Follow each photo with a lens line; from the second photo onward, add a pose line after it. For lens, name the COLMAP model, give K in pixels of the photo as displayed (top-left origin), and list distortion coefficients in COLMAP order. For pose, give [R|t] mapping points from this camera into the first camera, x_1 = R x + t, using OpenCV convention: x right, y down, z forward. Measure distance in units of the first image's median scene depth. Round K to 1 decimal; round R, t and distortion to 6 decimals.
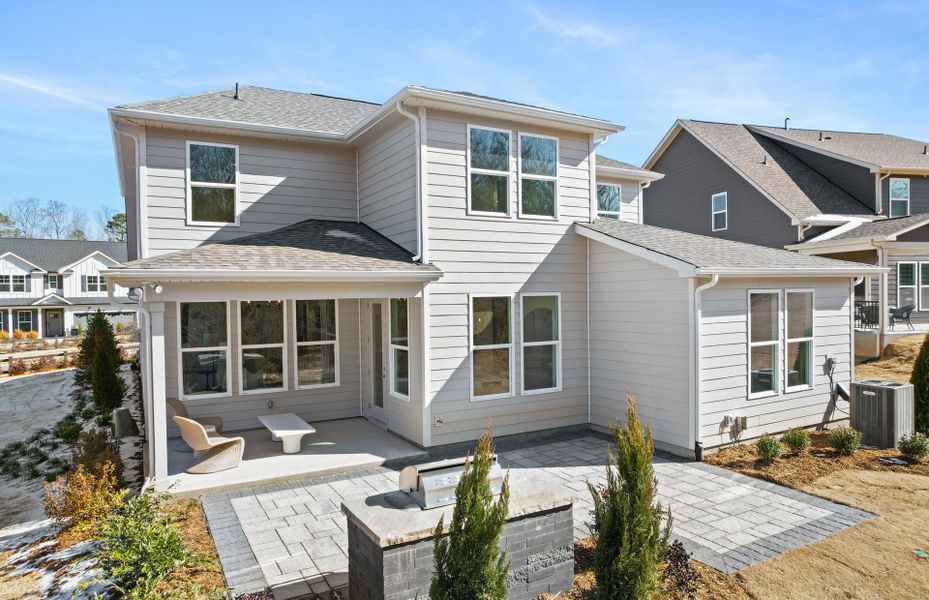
lens RADIAL K [[596.4, 0, 464.3], [0, 596.4, 307.0], [0, 0, 1]] dist [-0.066667, 0.080856]
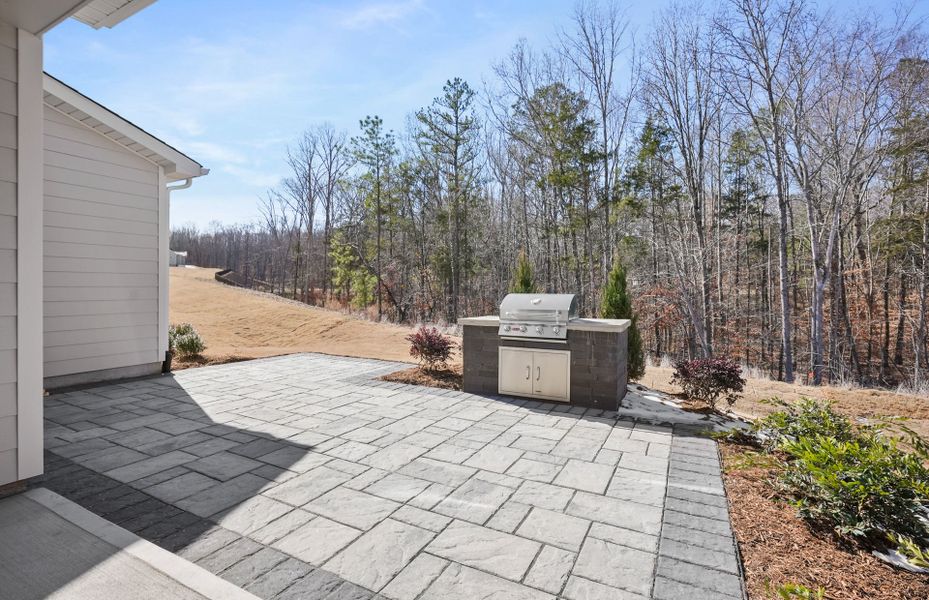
lens RADIAL K [[432.6, 0, 461.2], [0, 432.6, 291.5], [0, 0, 1]] dist [-0.049747, 0.022679]
pose [[-0.545666, 0.011490, 0.837924, -0.377732], [0.022364, 0.999750, 0.000855, 0.126709], [-0.837705, 0.019206, -0.545786, 0.864551]]
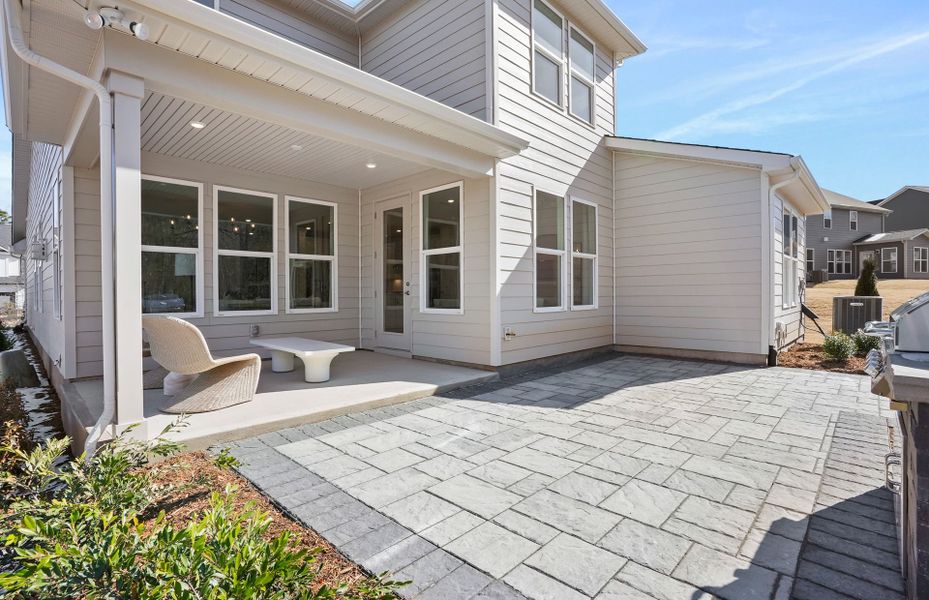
lens RADIAL K [[448.2, 0, 464.5], [0, 448.2, 300.0], [0, 0, 1]] dist [-0.056257, 0.026987]
pose [[0.955459, 0.004794, 0.295084, -0.264025], [-0.002061, 0.999952, -0.009574, 0.143750], [-0.295115, 0.008539, 0.955423, 0.412960]]
